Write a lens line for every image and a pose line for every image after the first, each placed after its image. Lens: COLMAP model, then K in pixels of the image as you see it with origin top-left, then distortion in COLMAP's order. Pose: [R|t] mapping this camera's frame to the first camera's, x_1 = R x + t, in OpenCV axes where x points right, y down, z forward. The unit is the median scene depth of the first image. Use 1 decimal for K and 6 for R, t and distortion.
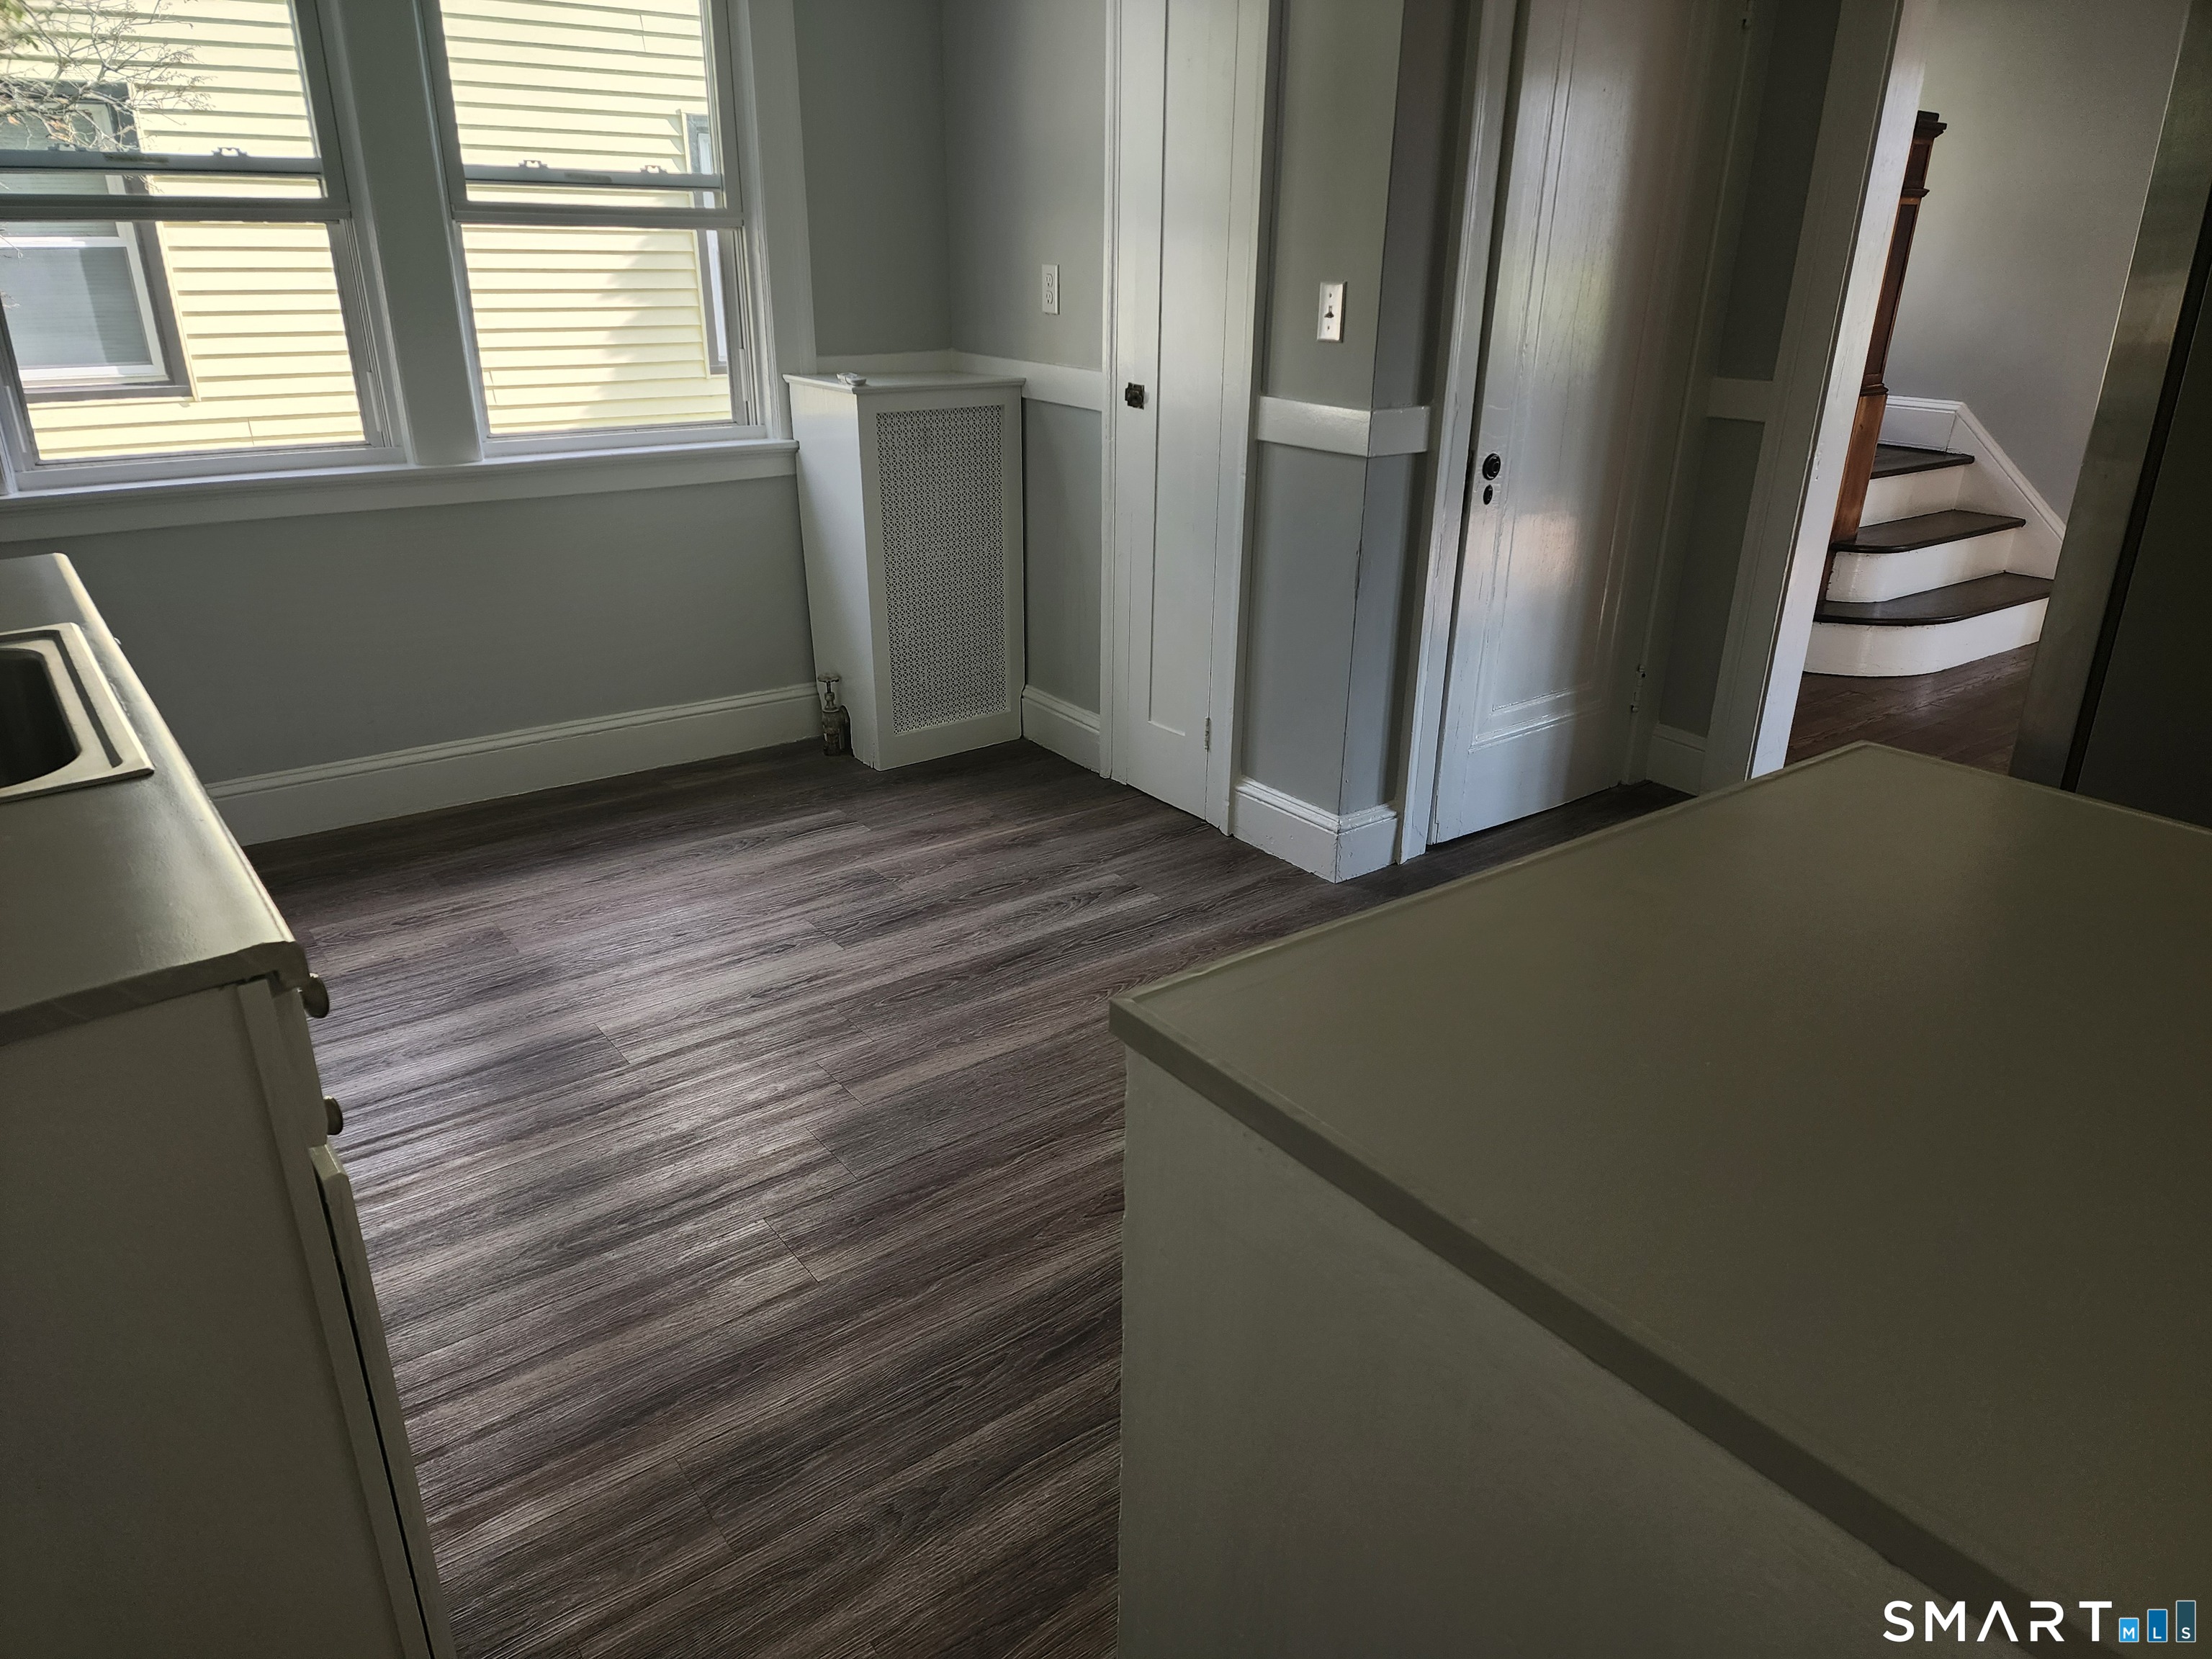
lens RADIAL K [[1436.7, 0, 1076.1], [0, 1436.7, 831.2], [0, 0, 1]] dist [0.045188, -0.050280]
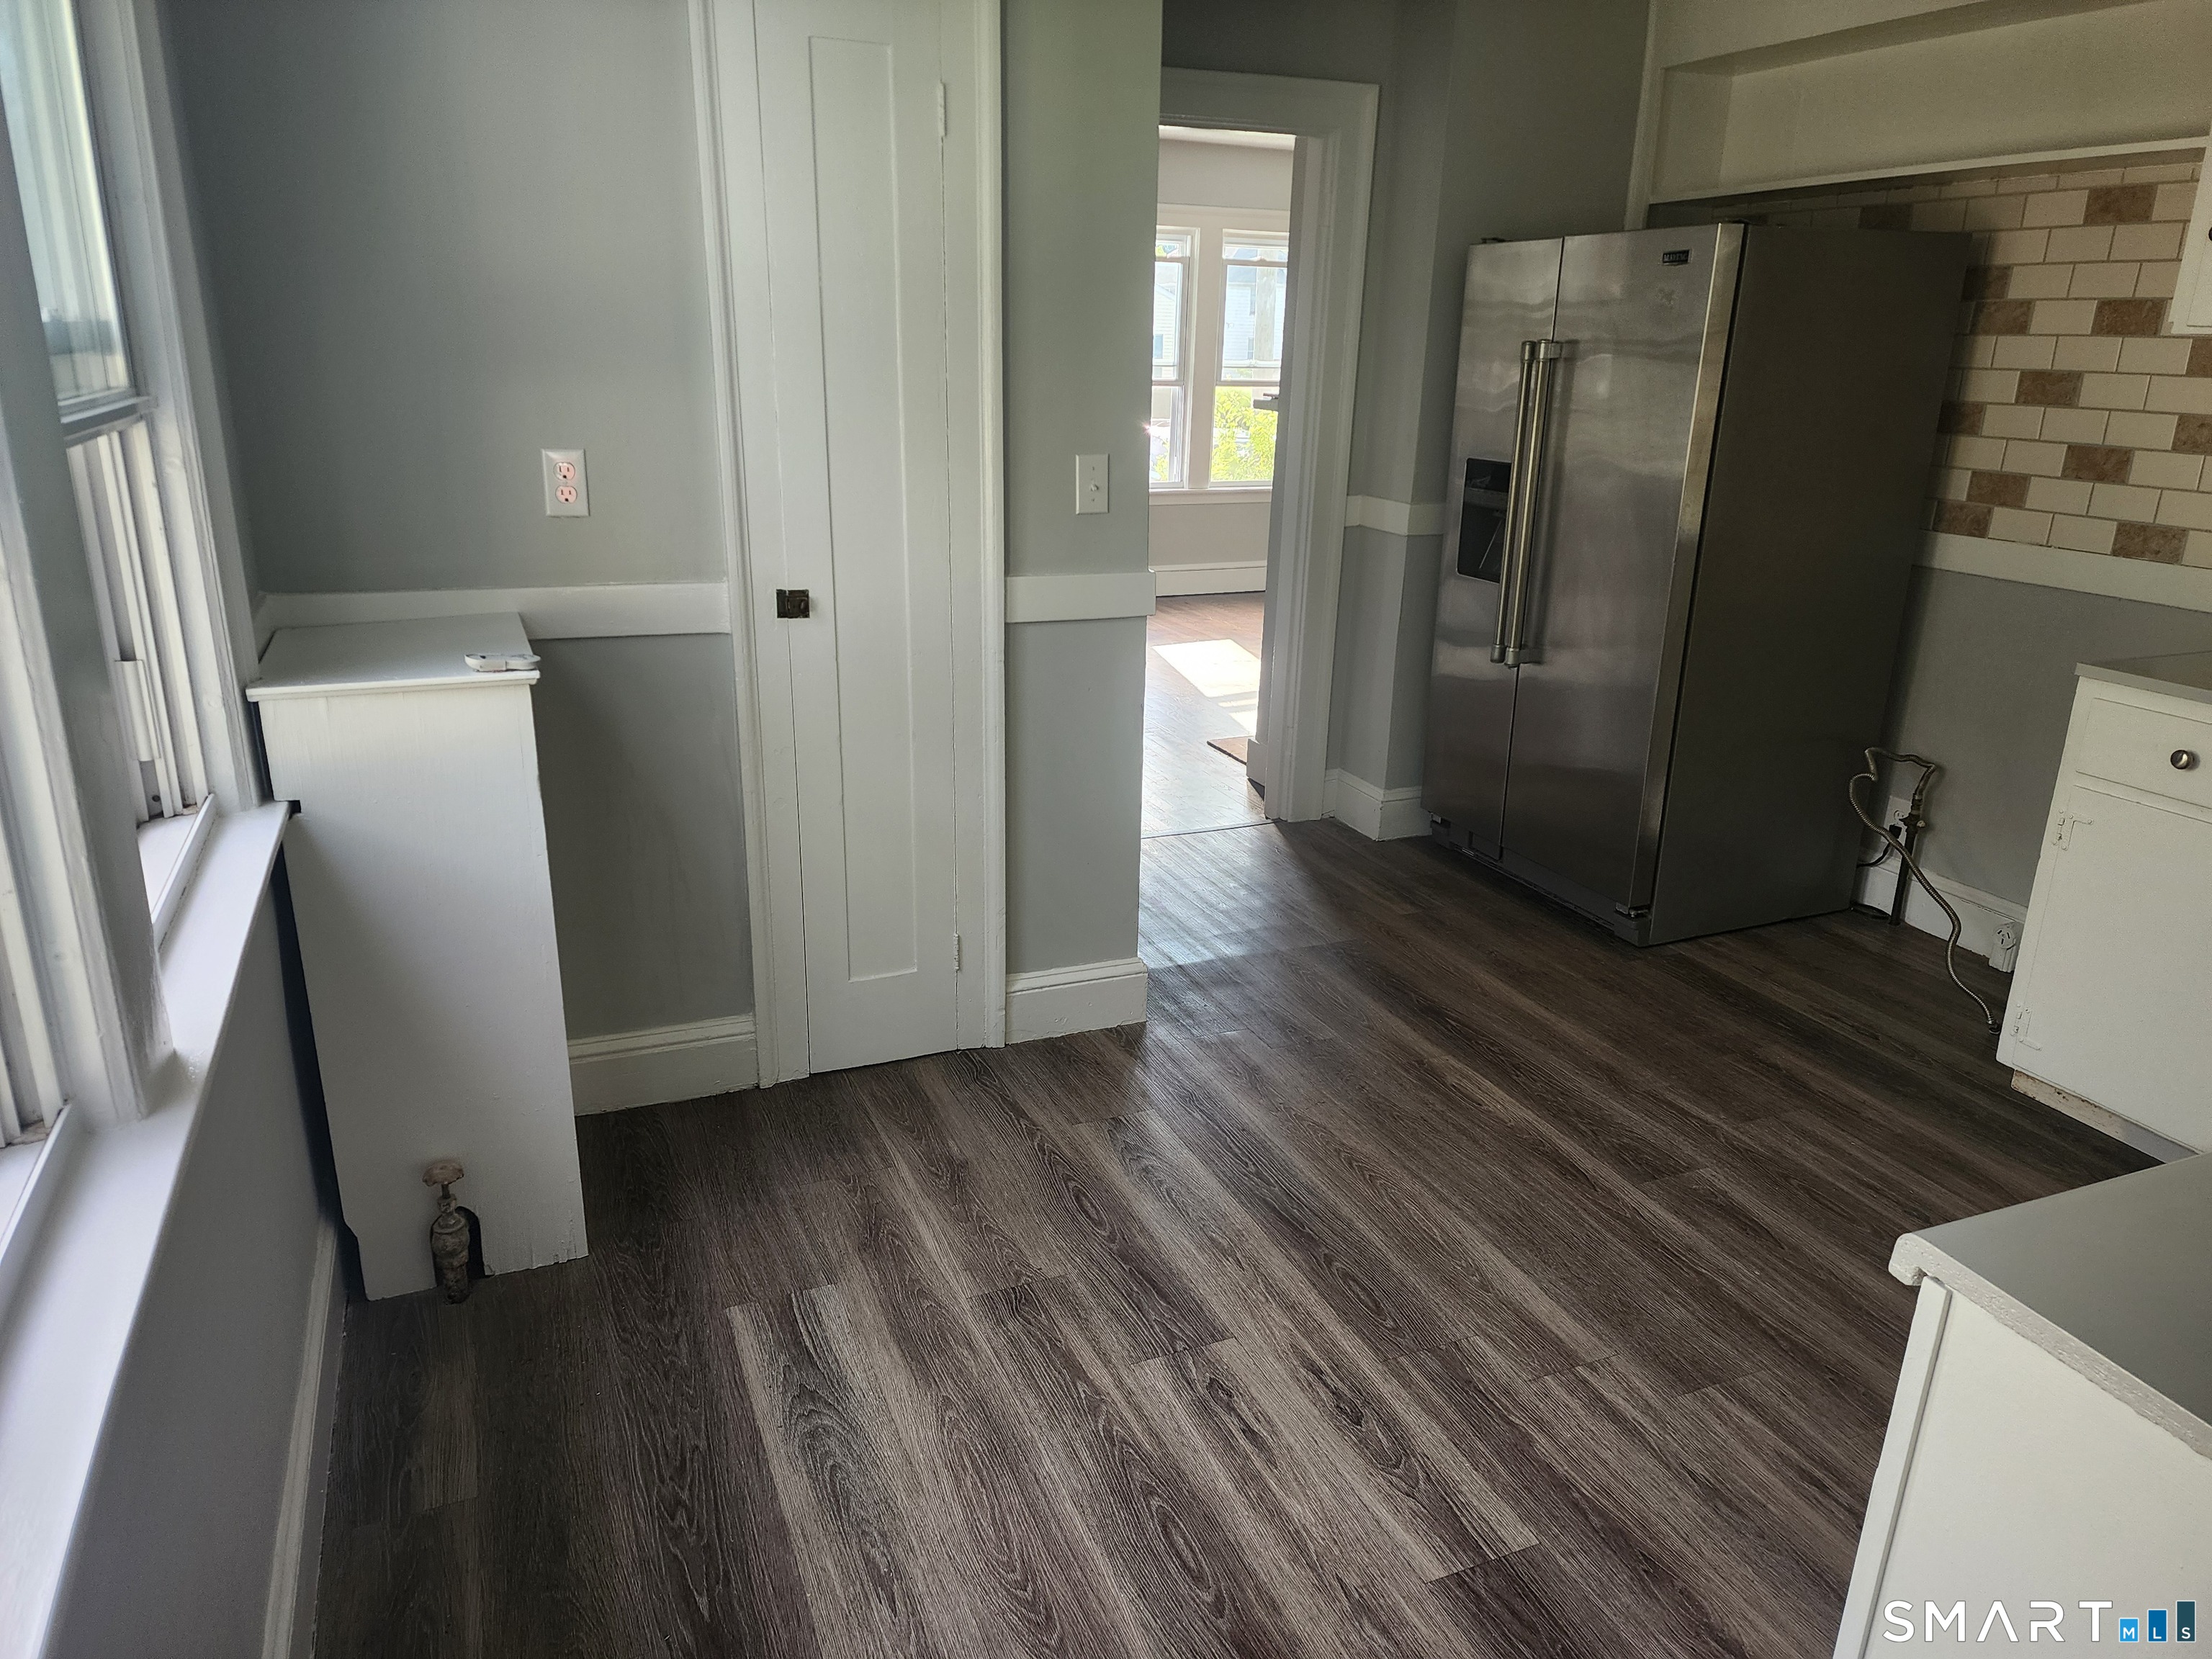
lens RADIAL K [[1436.7, 0, 1076.1], [0, 1436.7, 831.2], [0, 0, 1]] dist [0.045188, -0.050280]
pose [[0.240825, -0.317276, 0.917245, -0.688338], [0.345672, 0.911128, 0.224403, -0.315191], [-0.906926, 0.263024, 0.329096, 0.640486]]
